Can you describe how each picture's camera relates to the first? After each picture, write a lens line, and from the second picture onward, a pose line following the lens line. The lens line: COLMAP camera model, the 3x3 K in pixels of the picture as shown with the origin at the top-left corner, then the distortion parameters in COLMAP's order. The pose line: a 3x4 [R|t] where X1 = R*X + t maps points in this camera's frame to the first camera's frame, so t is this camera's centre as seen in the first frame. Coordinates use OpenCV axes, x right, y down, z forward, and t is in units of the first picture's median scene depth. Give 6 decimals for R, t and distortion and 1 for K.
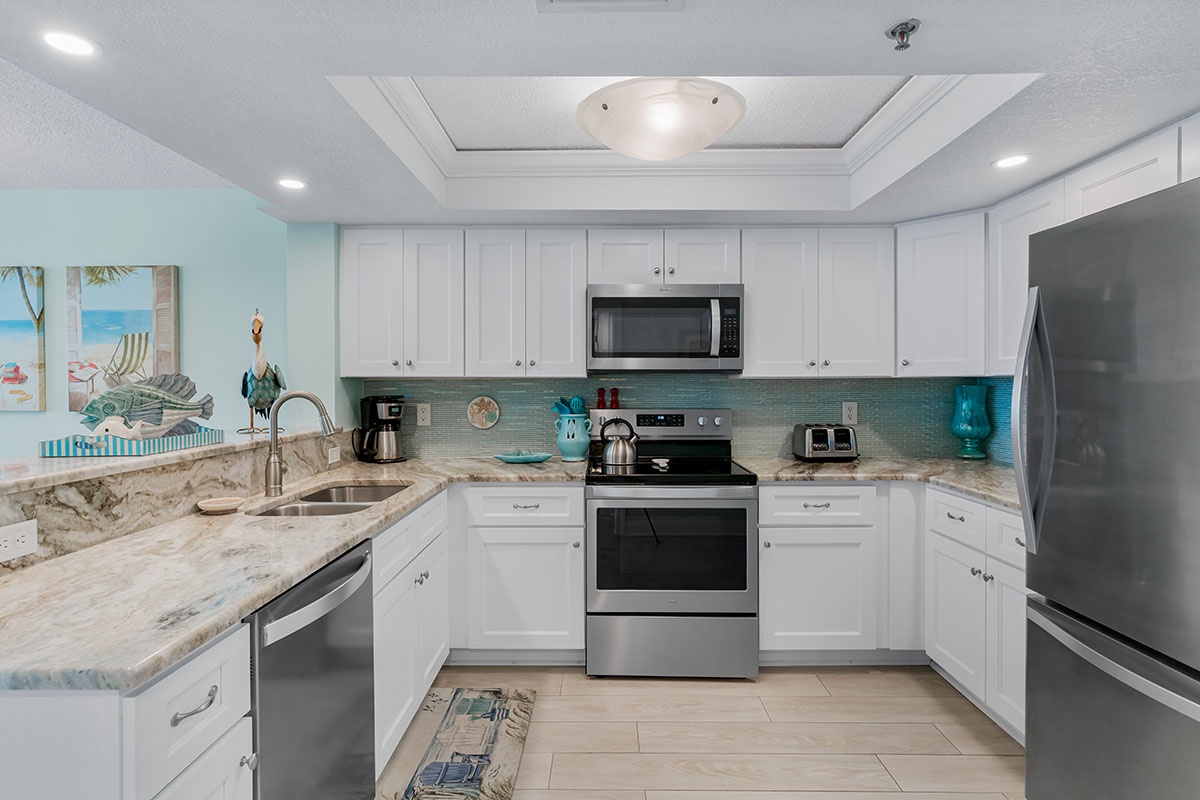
lens RADIAL K [[617.9, 0, 602.0], [0, 617.9, 392.1], [0, 0, 1]] dist [-0.001584, 0.009018]
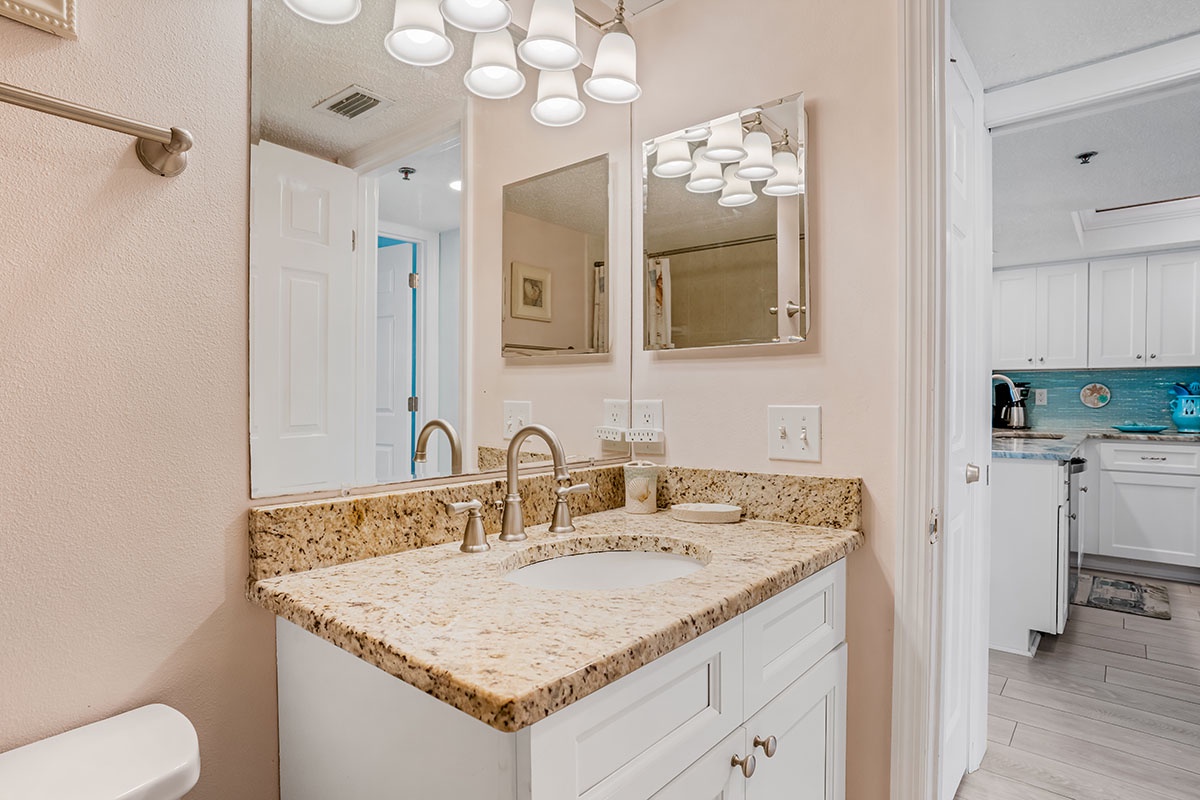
lens RADIAL K [[630.0, 0, 604.2], [0, 630.0, 407.9], [0, 0, 1]] dist [-0.012363, 0.010402]
pose [[0.769733, 0.011803, -0.638257, -0.160207], [-0.006438, 0.999922, 0.010726, 0.058605], [0.638334, -0.004147, 0.769749, -0.808835]]
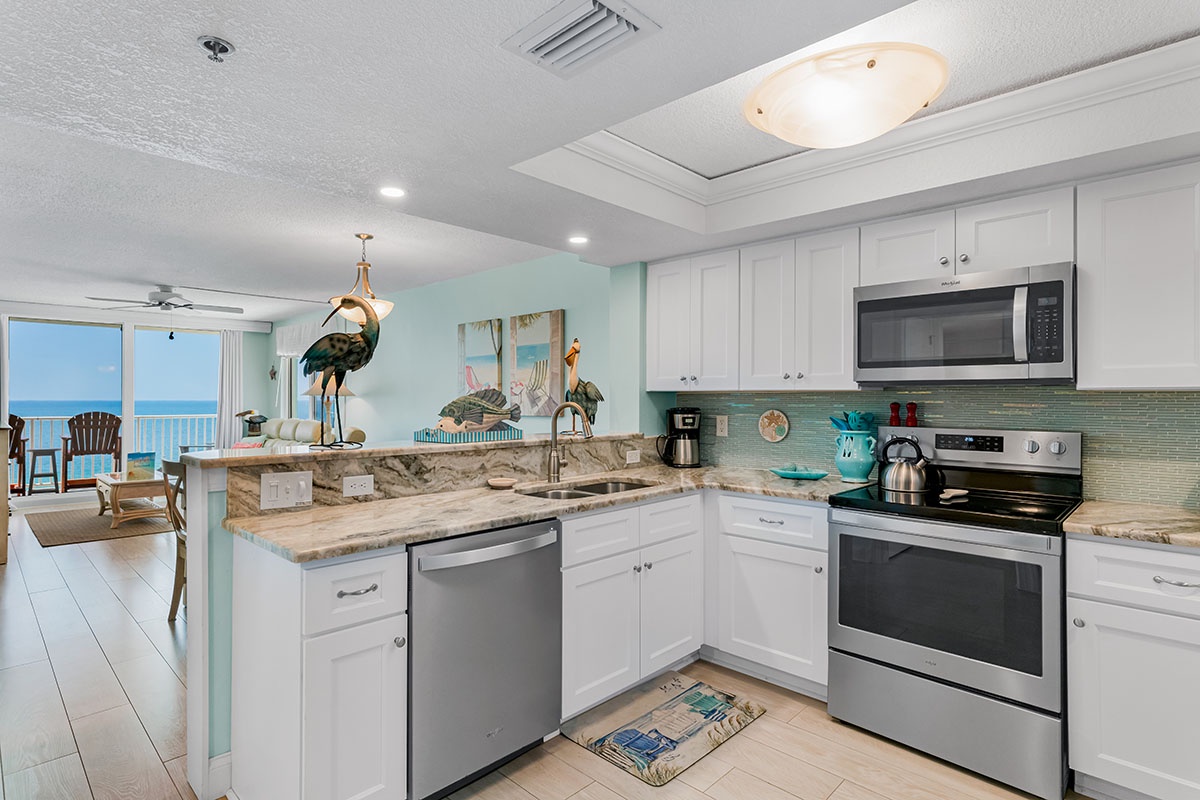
lens RADIAL K [[617.9, 0, 601.6], [0, 617.9, 397.8], [0, 0, 1]] dist [-0.001584, 0.009018]
pose [[0.729466, 0.003134, -0.684010, 0.326224], [-0.012650, 0.999880, -0.008910, 0.000079], [0.683900, 0.015153, 0.729418, 0.085852]]
